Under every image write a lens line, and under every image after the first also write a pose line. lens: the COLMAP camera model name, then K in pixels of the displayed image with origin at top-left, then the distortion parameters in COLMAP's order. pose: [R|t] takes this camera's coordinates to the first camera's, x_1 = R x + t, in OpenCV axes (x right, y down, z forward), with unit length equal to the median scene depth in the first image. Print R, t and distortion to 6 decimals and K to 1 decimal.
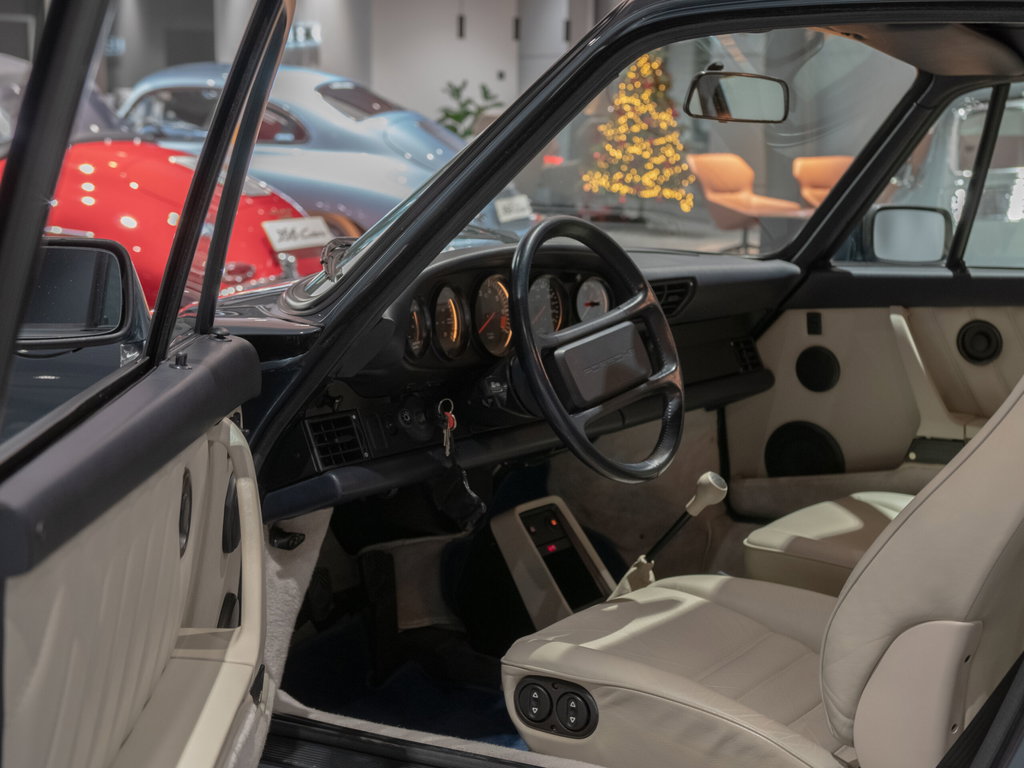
lens RADIAL K [[1569.5, 0, 513.6], [0, 1569.5, 389.7], [0, 0, 1]] dist [-0.035829, 0.000000]
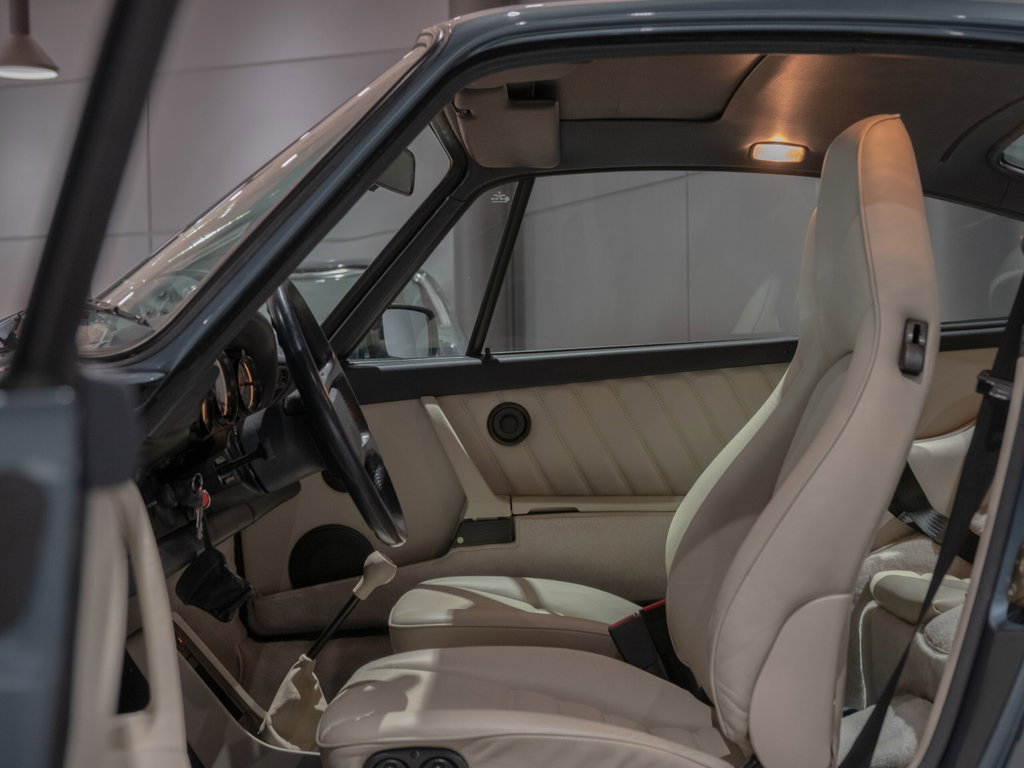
lens RADIAL K [[1569.5, 0, 510.8], [0, 1569.5, 378.1], [0, 0, 1]] dist [-0.035829, 0.000000]
pose [[0.833377, -0.046811, 0.550720, -0.285715], [0.123900, 0.986871, -0.103608, 0.049658], [-0.538639, 0.154578, 0.828235, 0.119993]]
